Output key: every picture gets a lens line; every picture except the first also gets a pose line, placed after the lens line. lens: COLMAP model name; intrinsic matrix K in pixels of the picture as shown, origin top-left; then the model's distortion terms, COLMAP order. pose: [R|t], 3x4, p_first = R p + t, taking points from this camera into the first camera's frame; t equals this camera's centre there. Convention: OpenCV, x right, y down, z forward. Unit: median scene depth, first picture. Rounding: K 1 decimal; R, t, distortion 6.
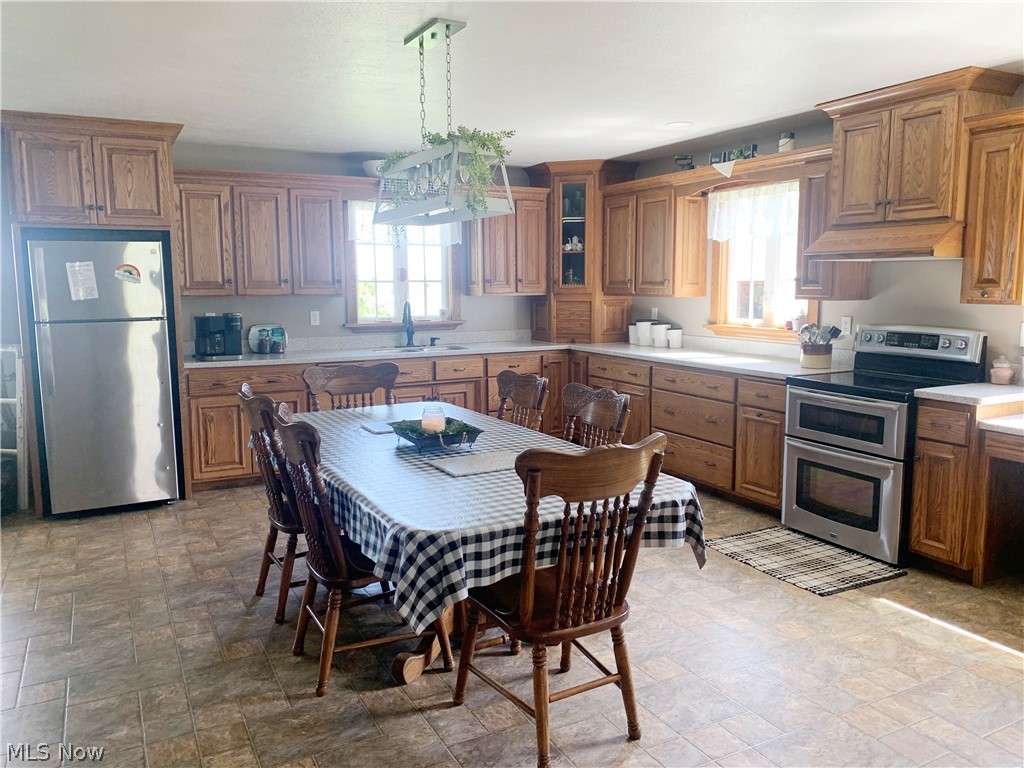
lens RADIAL K [[784.0, 0, 512.0], [0, 784.0, 384.0], [0, 0, 1]] dist [0.016442, -0.073761]
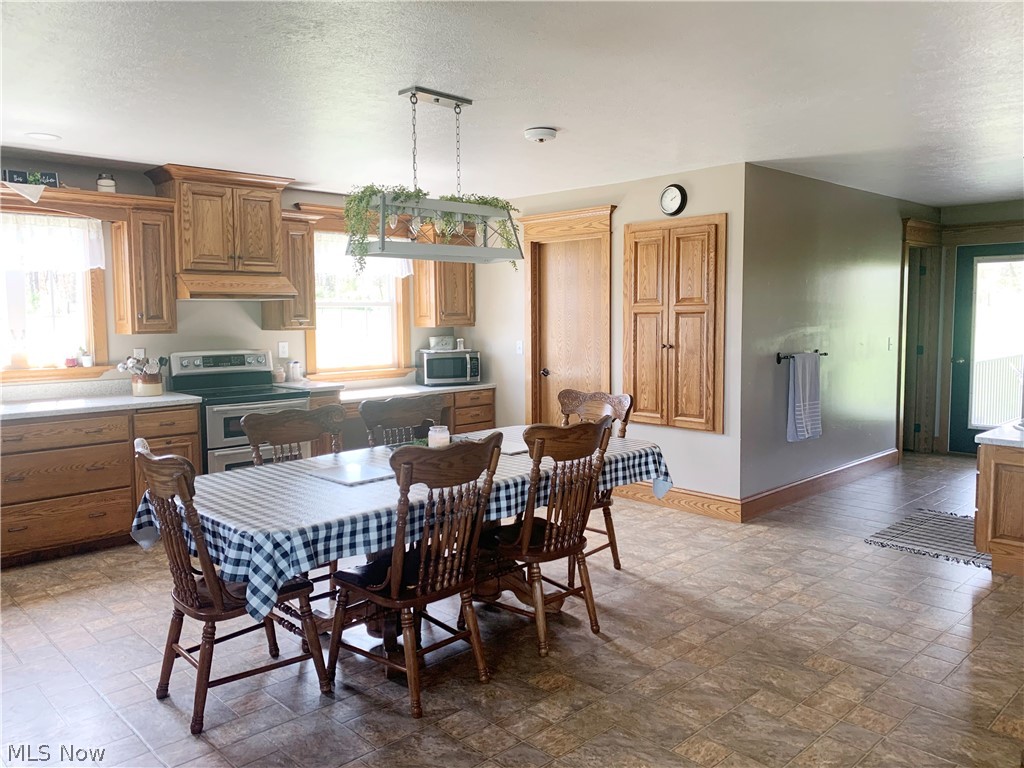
lens RADIAL K [[784.0, 0, 512.0], [0, 784.0, 384.0], [0, 0, 1]] dist [0.016442, -0.073761]
pose [[-0.284742, -0.077458, 0.955470, -0.948391], [0.135214, 0.983520, 0.120028, -0.117375], [-0.949020, 0.163369, -0.269576, 0.955752]]
